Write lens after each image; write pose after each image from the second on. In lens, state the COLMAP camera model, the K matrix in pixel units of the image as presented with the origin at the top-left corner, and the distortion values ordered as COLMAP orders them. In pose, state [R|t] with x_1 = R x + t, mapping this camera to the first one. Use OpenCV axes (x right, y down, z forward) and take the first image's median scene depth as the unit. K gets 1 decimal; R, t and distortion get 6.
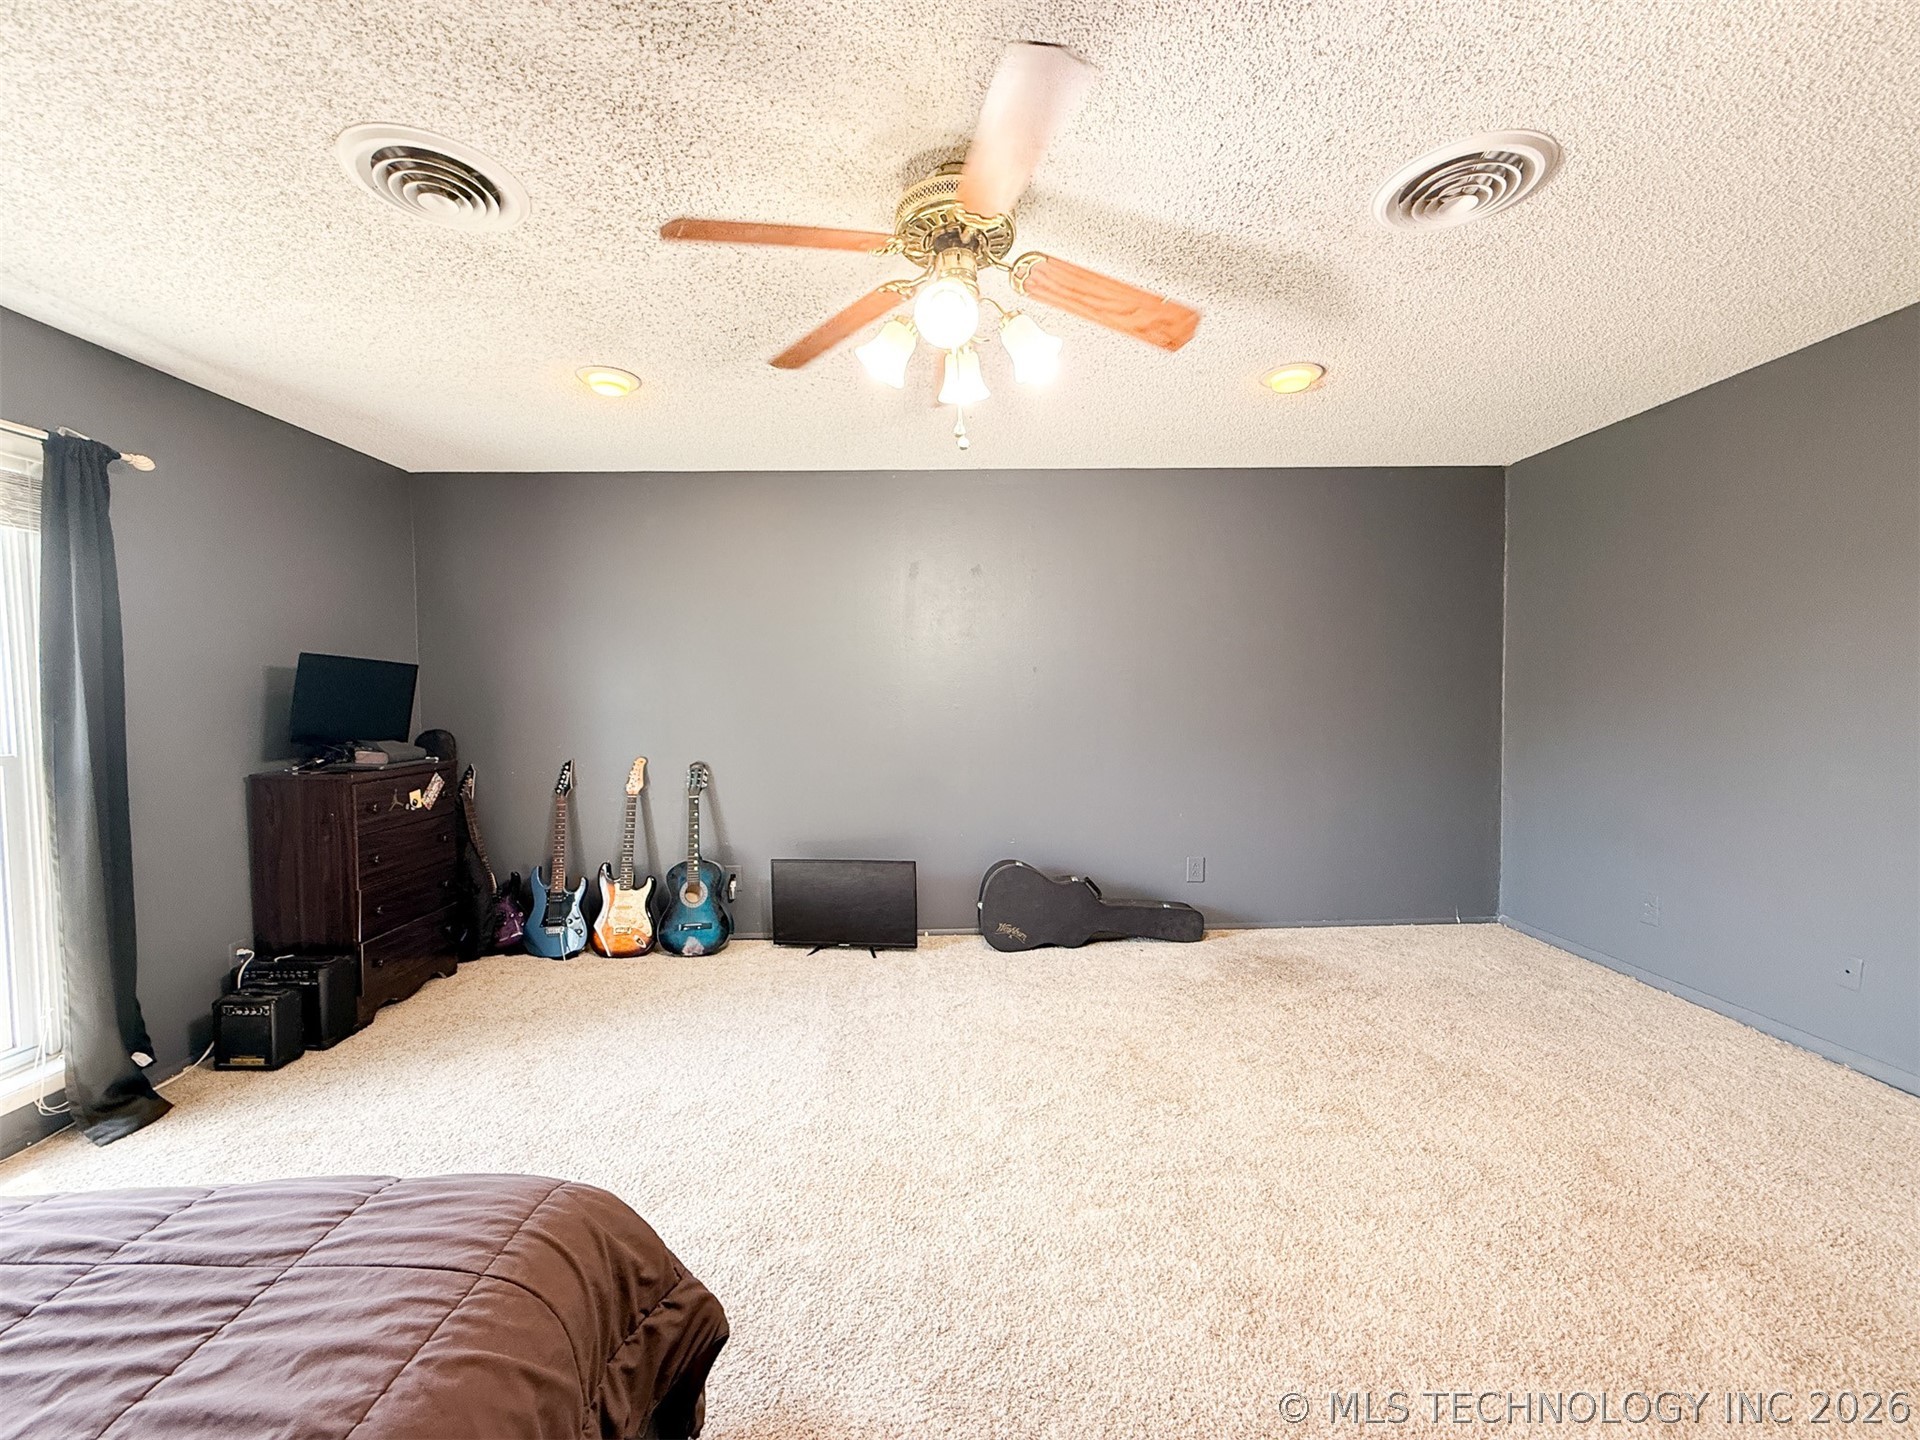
lens RADIAL K [[761.9, 0, 956.0], [0, 761.9, 712.3], [0, 0, 1]] dist [0.000440, -0.000664]
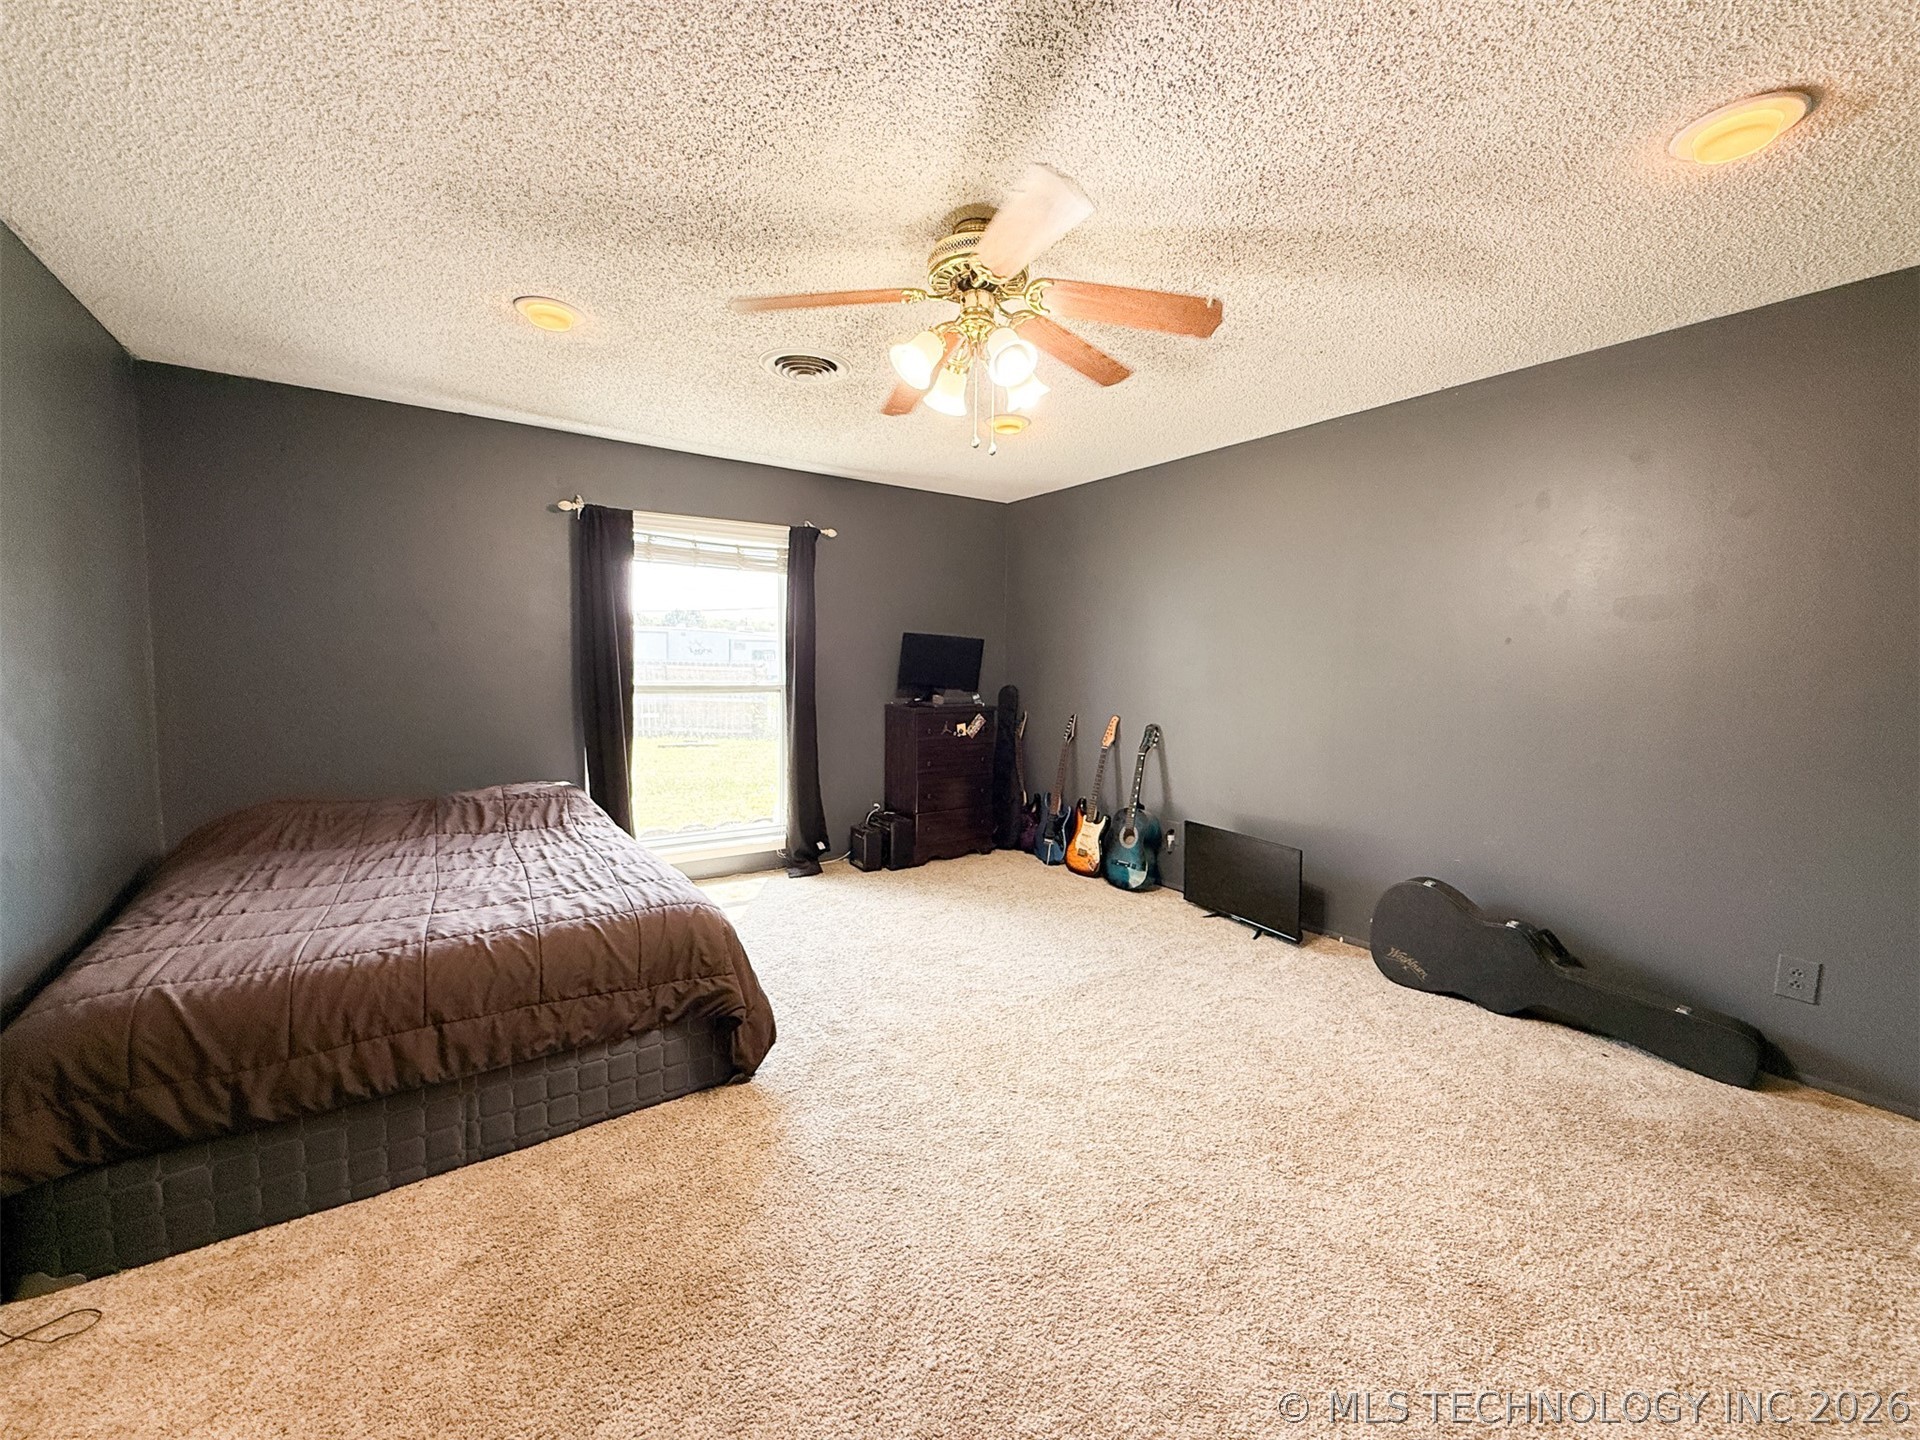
lens RADIAL K [[761.9, 0, 948.7], [0, 761.9, 721.9], [0, 0, 1]] dist [0.000440, -0.000664]
pose [[0.544818, 0.084026, -0.834334, 0.466179], [-0.039686, 0.996436, 0.074437, -0.010038], [0.837615, -0.007443, 0.546211, 0.144868]]
